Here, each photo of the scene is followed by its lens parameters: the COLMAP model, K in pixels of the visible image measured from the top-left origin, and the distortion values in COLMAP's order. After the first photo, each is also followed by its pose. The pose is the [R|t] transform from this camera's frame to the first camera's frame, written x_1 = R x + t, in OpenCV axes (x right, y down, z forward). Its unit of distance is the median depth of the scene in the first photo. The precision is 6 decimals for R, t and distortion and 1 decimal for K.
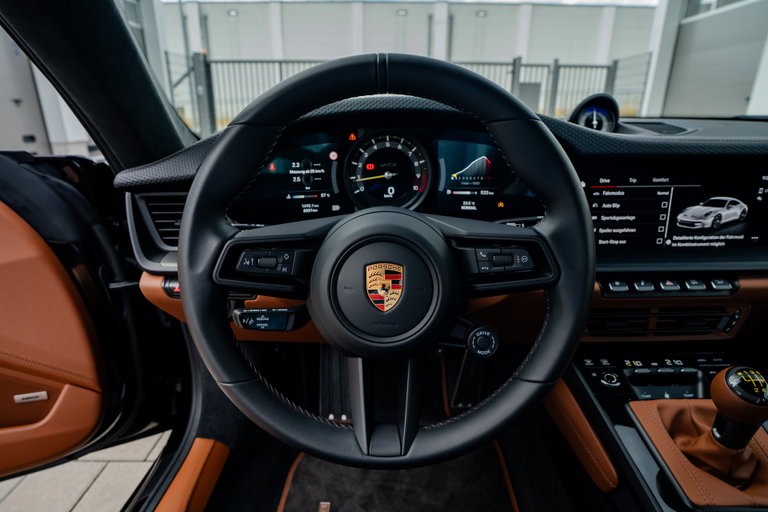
lens RADIAL K [[447.8, 0, 384.8], [0, 447.8, 274.4], [0, 0, 1]] dist [-0.060263, 0.028239]
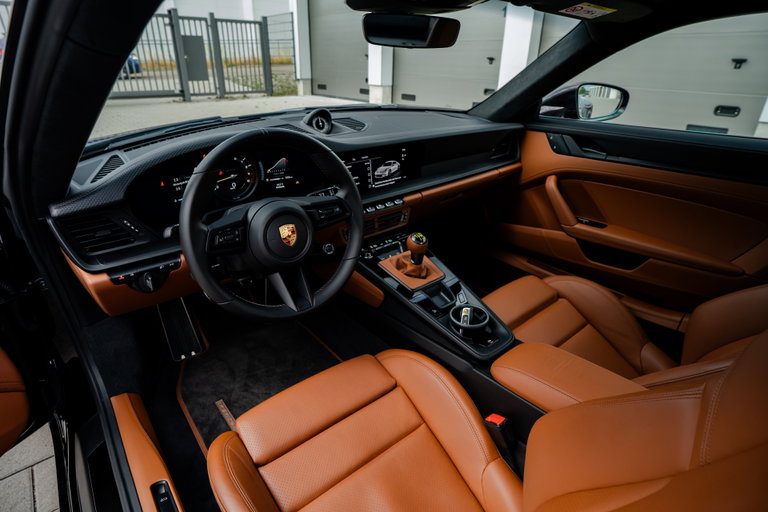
lens RADIAL K [[416.0, 0, 384.0], [0, 416.0, 256.0], [0, 0, 1]] dist [-0.045730, 0.022365]
pose [[0.761314, -0.272128, 0.588513, -0.564349], [0.214332, 0.962260, 0.167683, -0.074440], [-0.611934, -0.001522, 0.790908, -0.586045]]
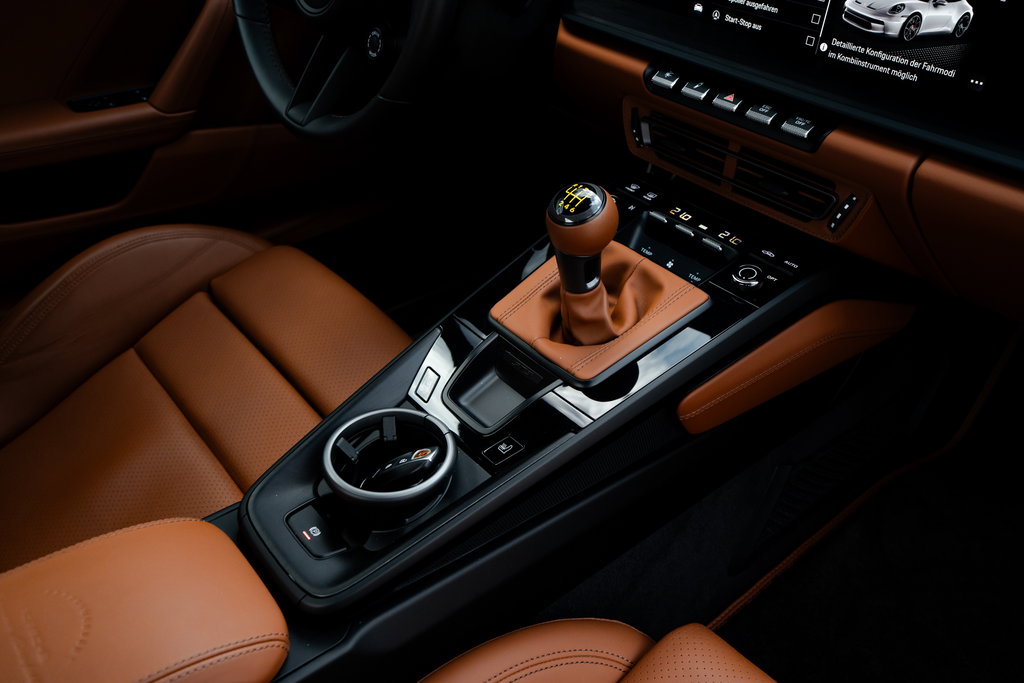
lens RADIAL K [[864.7, 0, 512.0], [0, 864.7, 341.5], [0, 0, 1]] dist [-0.001853, 0.090565]
pose [[0.656479, 0.469277, -0.590605, 1.240931], [-0.284755, 0.879177, 0.382051, -0.054165], [0.698534, -0.082631, 0.710790, -0.117214]]
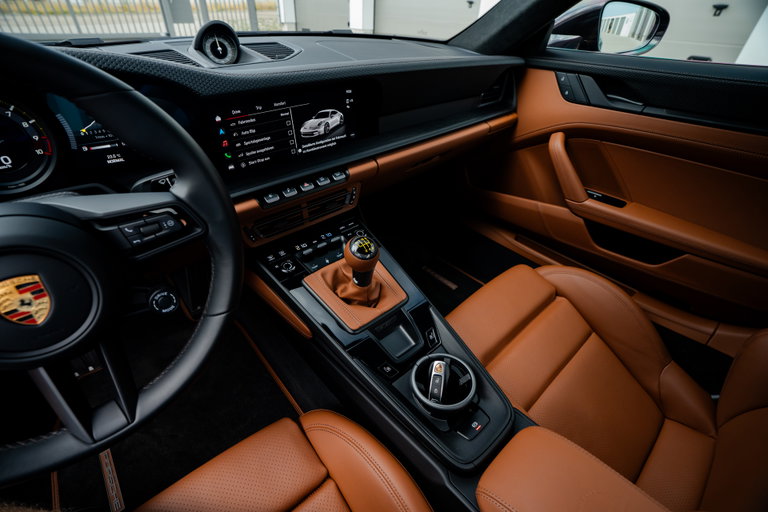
lens RADIAL K [[356.6, 0, 384.0], [0, 356.6, 256.0], [0, 0, 1]] dist [-0.066673, 0.025215]
pose [[0.738859, -0.374482, 0.560223, 0.122394], [0.205720, 0.917028, 0.341672, -0.095297], [-0.641690, -0.137198, 0.754593, -0.005426]]
